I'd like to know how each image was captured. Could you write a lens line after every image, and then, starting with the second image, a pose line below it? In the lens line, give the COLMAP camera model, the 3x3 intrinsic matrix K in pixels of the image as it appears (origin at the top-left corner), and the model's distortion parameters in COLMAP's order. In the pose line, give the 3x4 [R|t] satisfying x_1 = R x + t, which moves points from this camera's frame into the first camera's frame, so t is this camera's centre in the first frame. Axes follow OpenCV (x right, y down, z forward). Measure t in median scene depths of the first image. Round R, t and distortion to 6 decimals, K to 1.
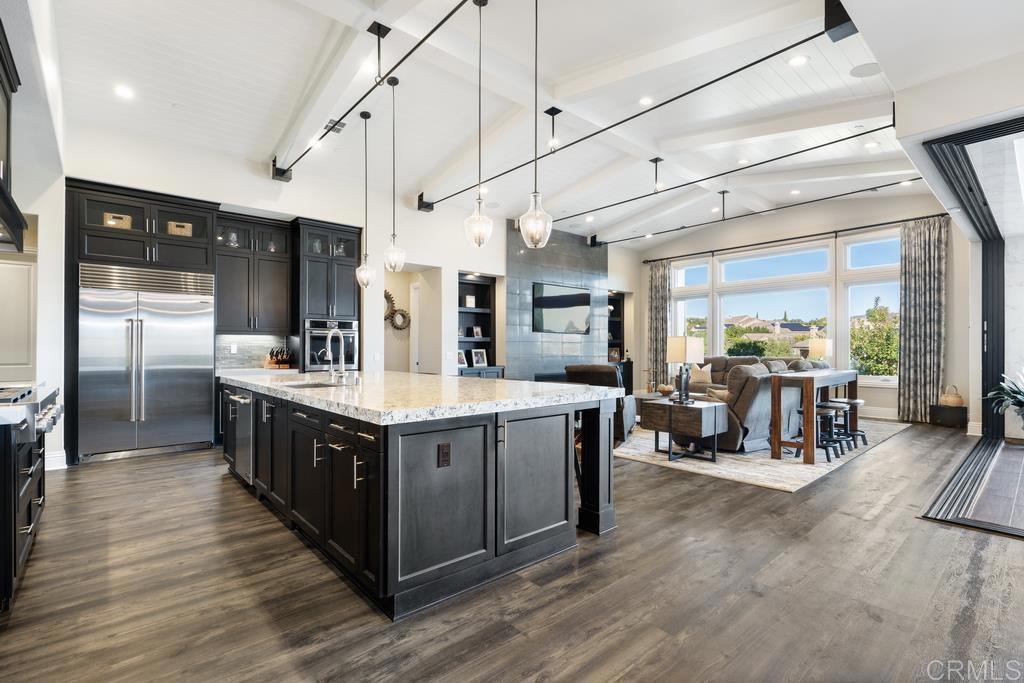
lens RADIAL K [[471.5, 0, 512.0], [0, 471.5, 341.5], [0, 0, 1]] dist [0.000748, 0.000130]
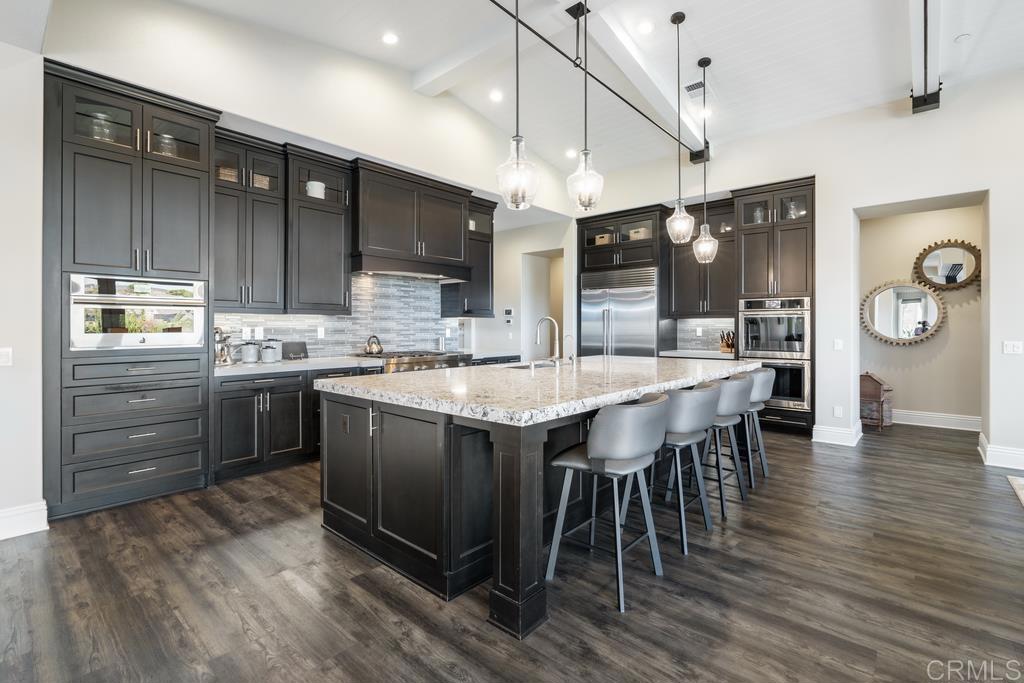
lens RADIAL K [[465.3, 0, 514.6], [0, 465.3, 319.7], [0, 0, 1]] dist [0.002021, 0.000130]
pose [[0.133474, -0.011396, -0.990987, 0.488279], [0.015026, 0.999842, -0.009474, -0.008609], [0.990938, -0.013626, 0.133624, 0.543532]]
